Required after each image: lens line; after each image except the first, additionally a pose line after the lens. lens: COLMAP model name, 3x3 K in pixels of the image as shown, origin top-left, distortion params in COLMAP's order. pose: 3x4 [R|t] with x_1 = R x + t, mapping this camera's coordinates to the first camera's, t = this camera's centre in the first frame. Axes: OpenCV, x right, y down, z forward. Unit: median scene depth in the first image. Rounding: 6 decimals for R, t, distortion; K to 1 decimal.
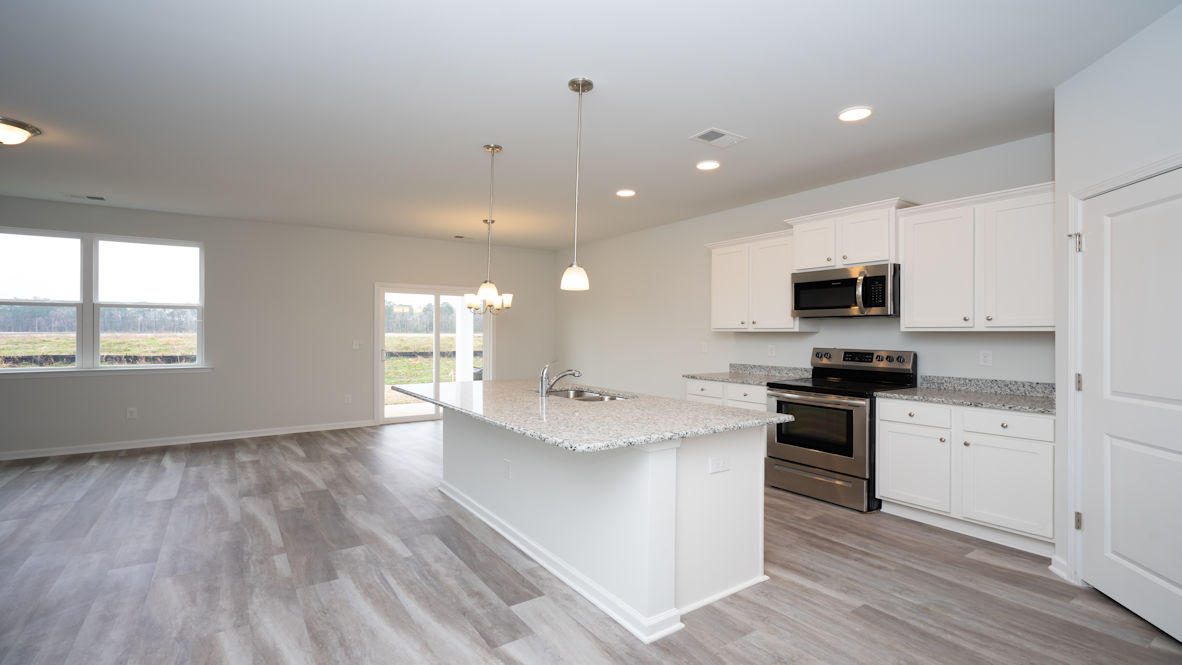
lens RADIAL K [[531.1, 0, 588.8], [0, 531.1, 332.1], [0, 0, 1]] dist [-0.003517, -0.000283]
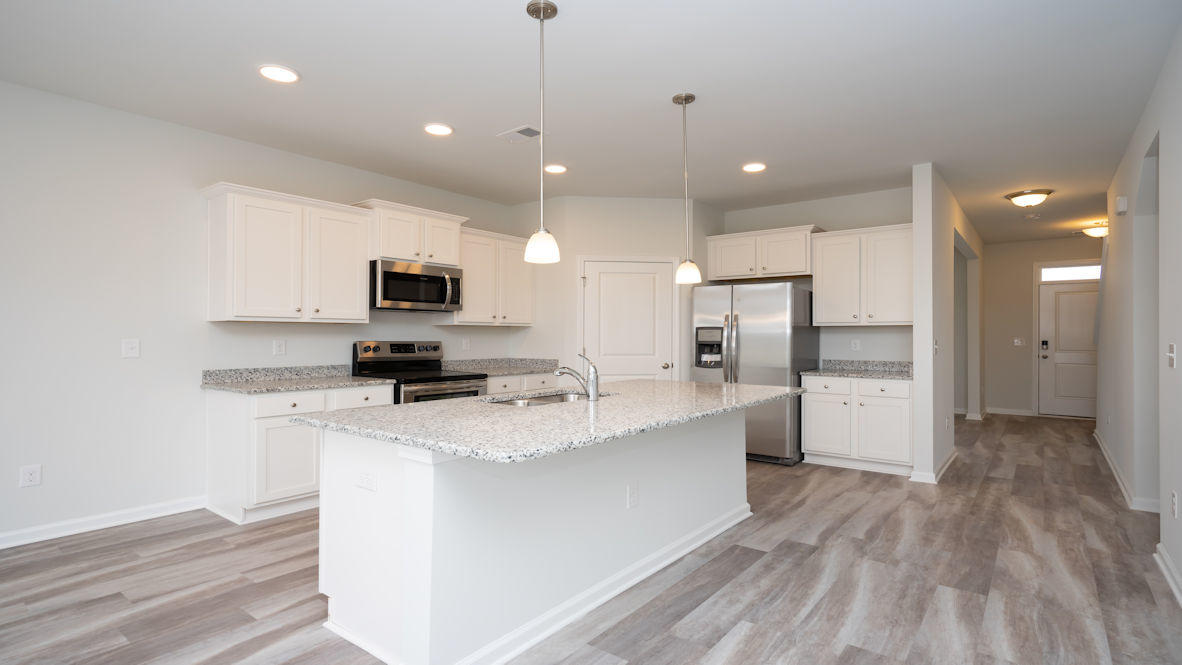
lens RADIAL K [[578.3, 0, 595.8], [0, 578.3, 331.8], [0, 0, 1]] dist [0.002785, 0.000739]
pose [[-0.307518, 0.002669, 0.951538, -1.043864], [-0.004812, 0.999979, -0.004360, 0.024802], [-0.951530, -0.005919, -0.307499, 1.455512]]
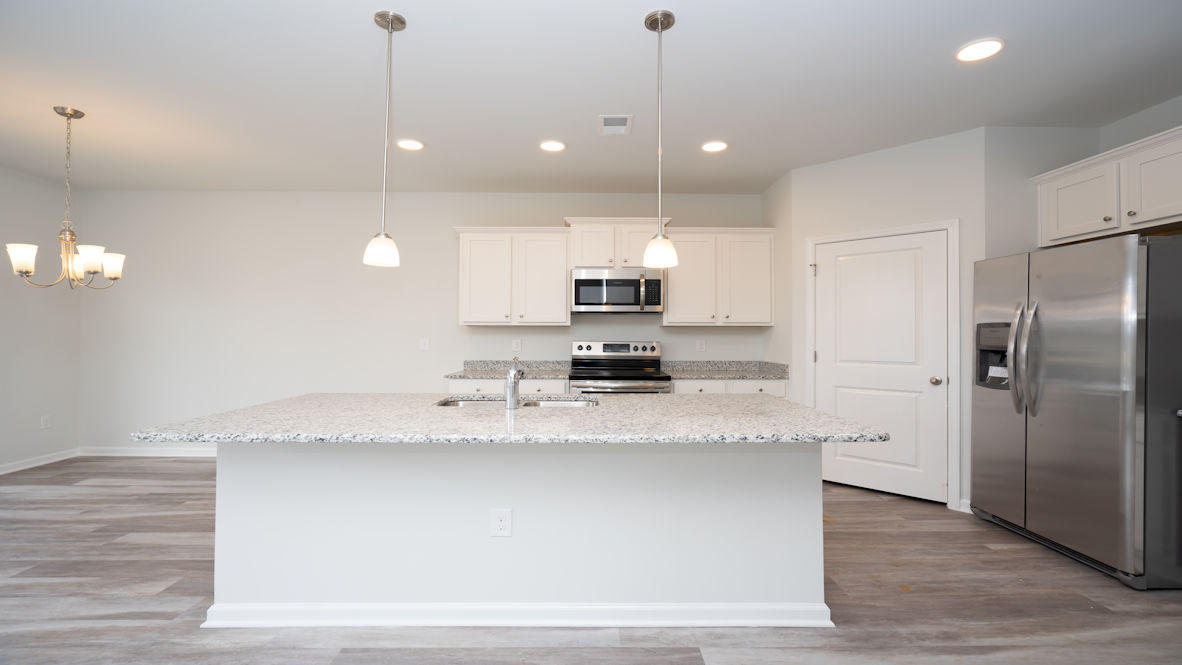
lens RADIAL K [[531.1, 0, 588.8], [0, 531.1, 332.1], [0, 0, 1]] dist [-0.003517, -0.000283]
pose [[0.555108, 0.002531, 0.831774, -0.717534], [-0.002114, 0.999996, -0.001632, 0.021112], [-0.831775, -0.000852, 0.555112, 0.598555]]
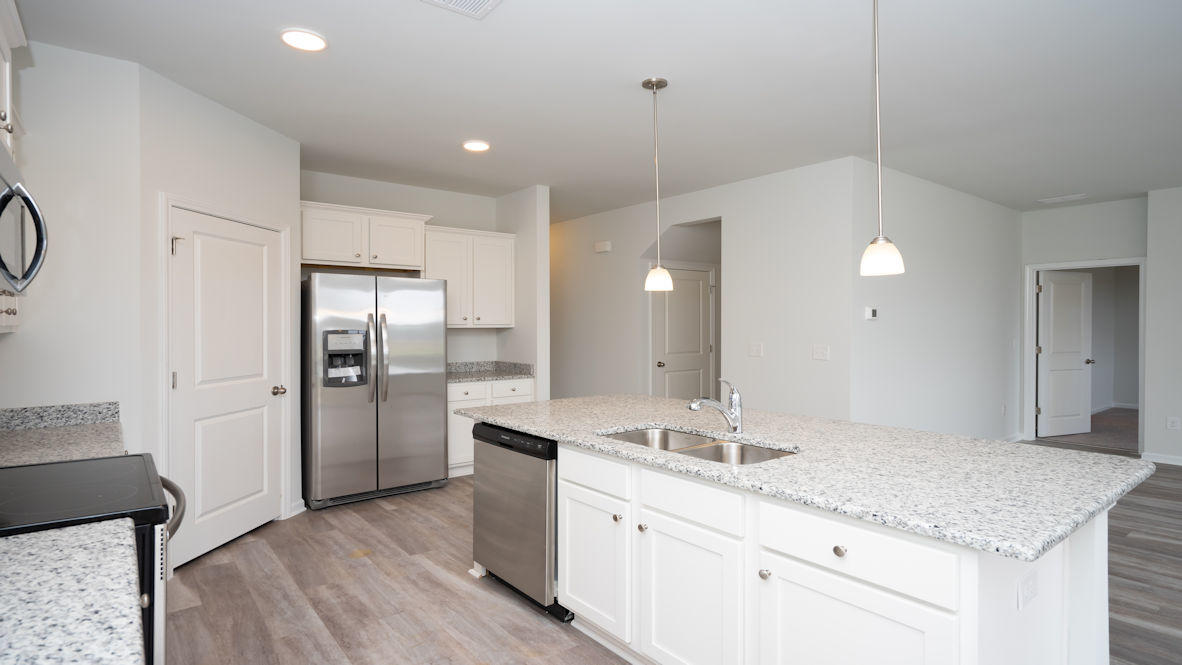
lens RADIAL K [[605.6, 0, 585.0], [0, 605.6, 327.6], [0, 0, 1]] dist [-0.001363, -0.000040]
pose [[-0.998232, -0.003839, -0.059321, 0.168997], [-0.004093, 0.999983, 0.004164, -0.016519], [0.059304, 0.004399, -0.998230, 1.999570]]
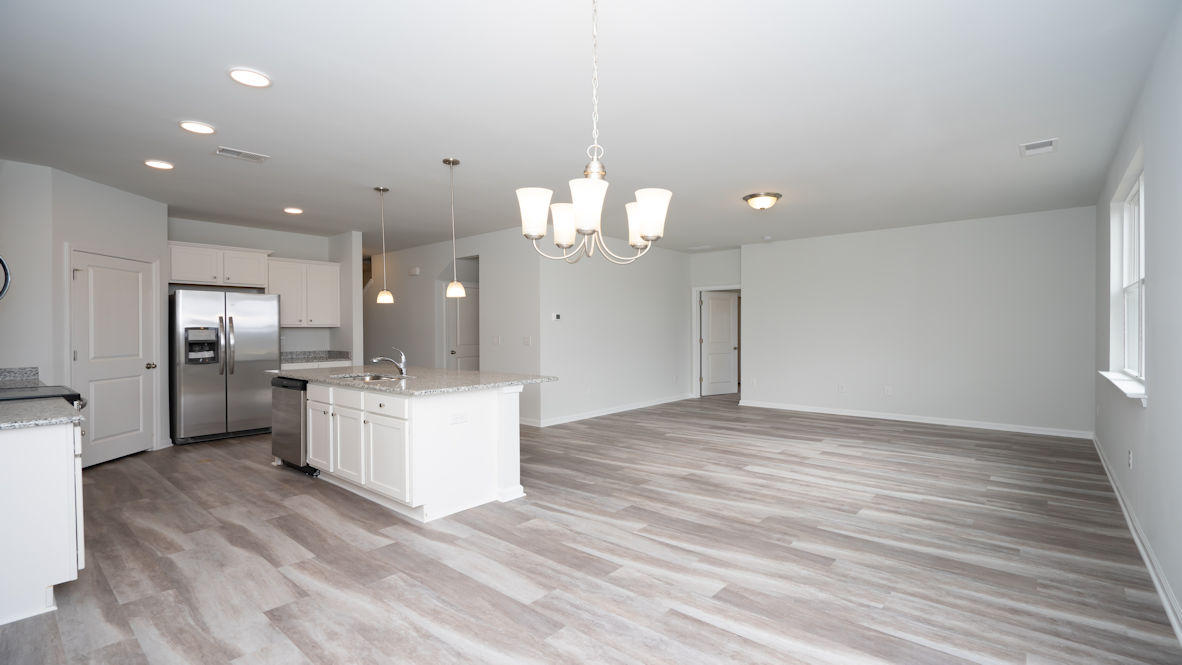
lens RADIAL K [[531.1, 0, 588.8], [0, 531.1, 332.1], [0, 0, 1]] dist [-0.003517, -0.000283]
pose [[-0.968313, 0.000455, -0.249738, -0.232946], [0.000055, 0.999999, 0.001606, 0.012496], [0.249738, 0.001542, -0.968312, 2.753067]]
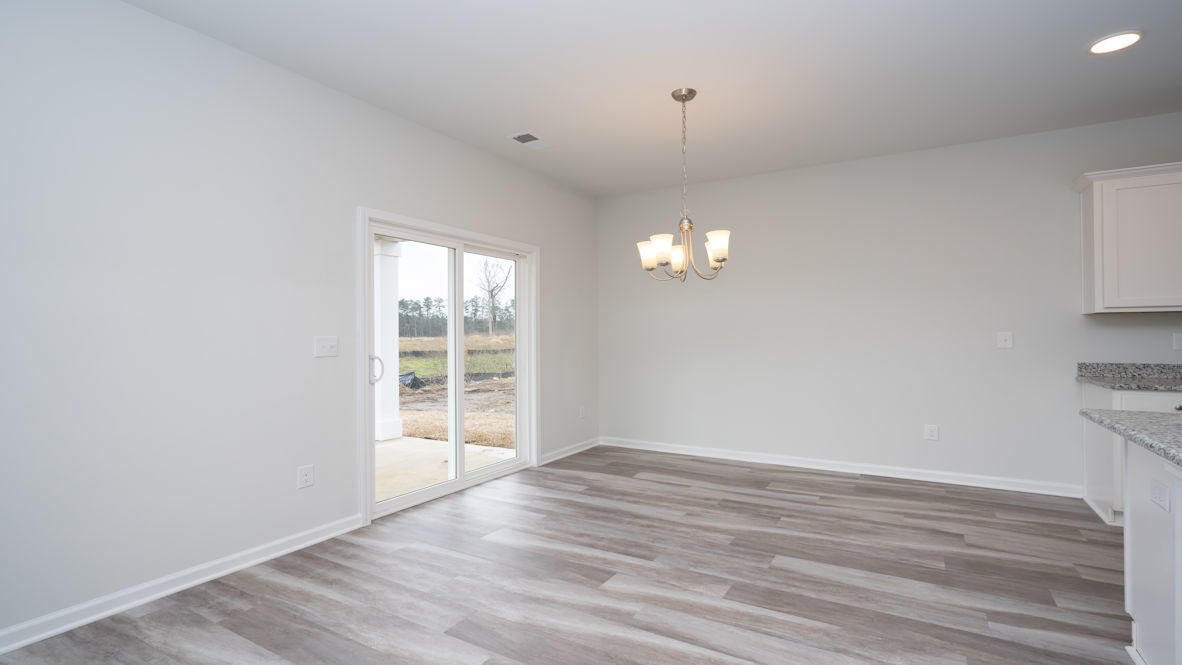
lens RADIAL K [[551.2, 0, 591.0], [0, 551.2, 332.5], [0, 0, 1]] dist [-0.002543, -0.000078]
pose [[0.908512, -0.007853, 0.417785, -1.016617], [0.009868, 0.999948, -0.002663, 0.047199], [-0.417742, 0.006542, 0.908542, 1.235425]]
